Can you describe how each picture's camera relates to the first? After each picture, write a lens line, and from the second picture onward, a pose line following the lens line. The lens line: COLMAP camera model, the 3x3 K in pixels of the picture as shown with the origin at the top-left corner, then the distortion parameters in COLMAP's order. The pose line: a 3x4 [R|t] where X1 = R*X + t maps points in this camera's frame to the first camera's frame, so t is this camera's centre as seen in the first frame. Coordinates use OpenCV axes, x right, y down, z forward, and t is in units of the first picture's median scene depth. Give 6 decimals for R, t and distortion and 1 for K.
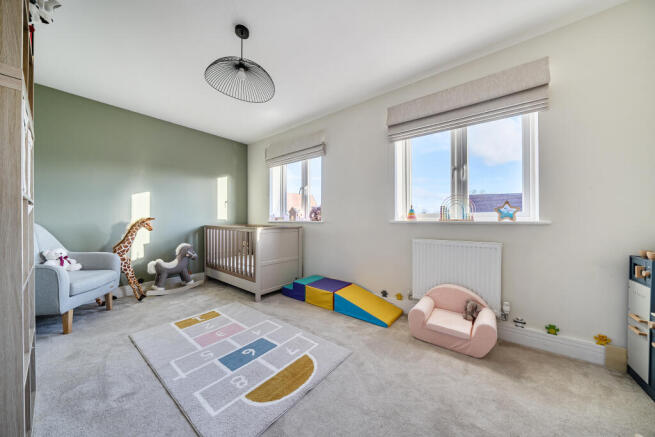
lens RADIAL K [[223.8, 0, 320.8], [0, 223.8, 218.8], [0, 0, 1]] dist [-0.000893, -0.000077]
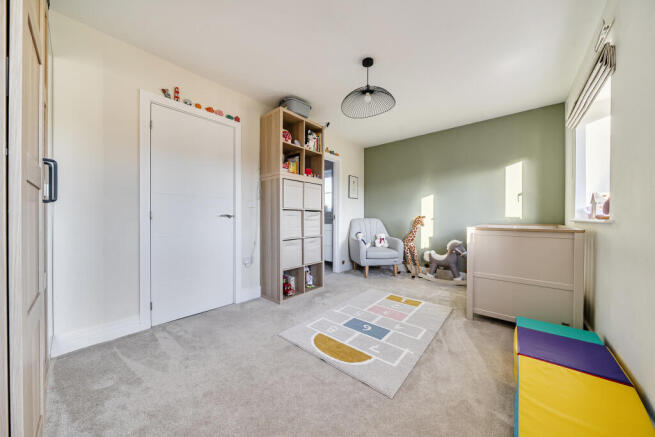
lens RADIAL K [[223.8, 0, 320.8], [0, 223.8, 218.8], [0, 0, 1]] dist [-0.000893, -0.000077]
pose [[-0.040105, 0.007151, -0.999170, 0.668786], [-0.001032, 0.999974, 0.007198, 0.003184], [0.999195, 0.001320, -0.040097, 0.608210]]
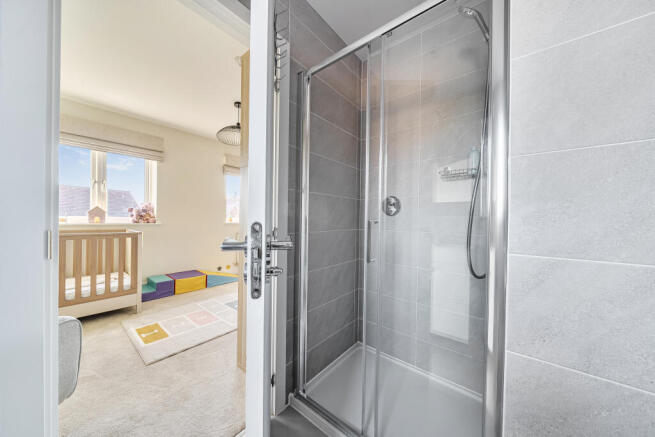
lens RADIAL K [[223.8, 0, 320.8], [0, 223.8, 218.8], [0, 0, 1]] dist [-0.000893, -0.000077]
pose [[0.007949, 0.007754, 0.999938, -1.444403], [-0.003316, 0.999965, -0.007728, -0.004695], [-0.999963, -0.003255, 0.007974, 0.313969]]
